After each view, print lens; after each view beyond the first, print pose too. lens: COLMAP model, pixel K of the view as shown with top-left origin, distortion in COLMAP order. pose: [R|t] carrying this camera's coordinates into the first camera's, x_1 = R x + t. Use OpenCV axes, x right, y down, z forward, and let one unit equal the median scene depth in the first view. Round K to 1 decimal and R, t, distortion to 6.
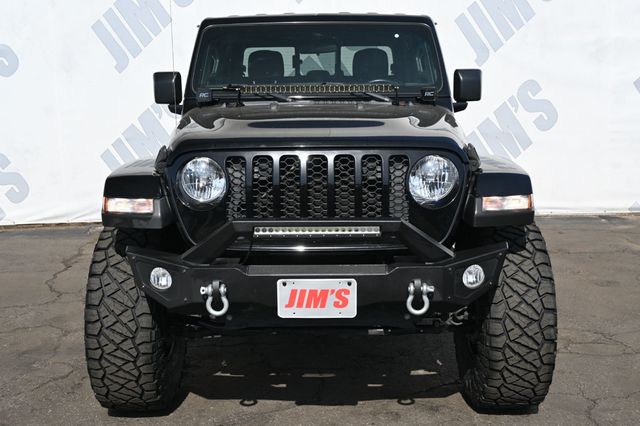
lens RADIAL K [[778.7, 0, 323.7], [0, 778.7, 210.7], [0, 0, 1]] dist [0.004797, 0.000000]
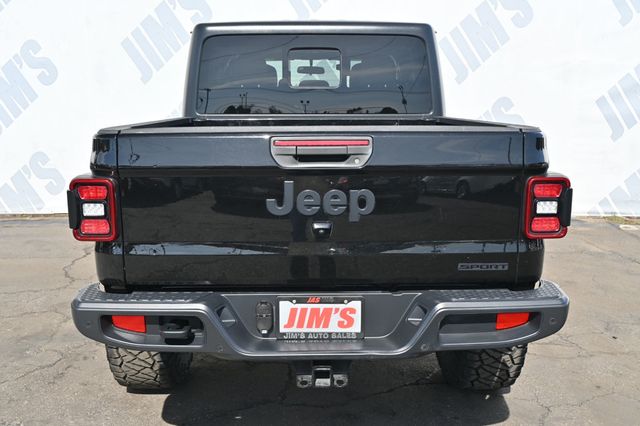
lens RADIAL K [[632.3, 0, 315.3], [0, 632.3, 215.9], [0, 0, 1]] dist [-0.012858, 0.000000]
pose [[0.999137, 0.025306, -0.032939, 0.040886], [-0.024500, 0.999396, 0.024661, -0.017350], [0.033543, -0.023833, 0.999153, 0.109635]]
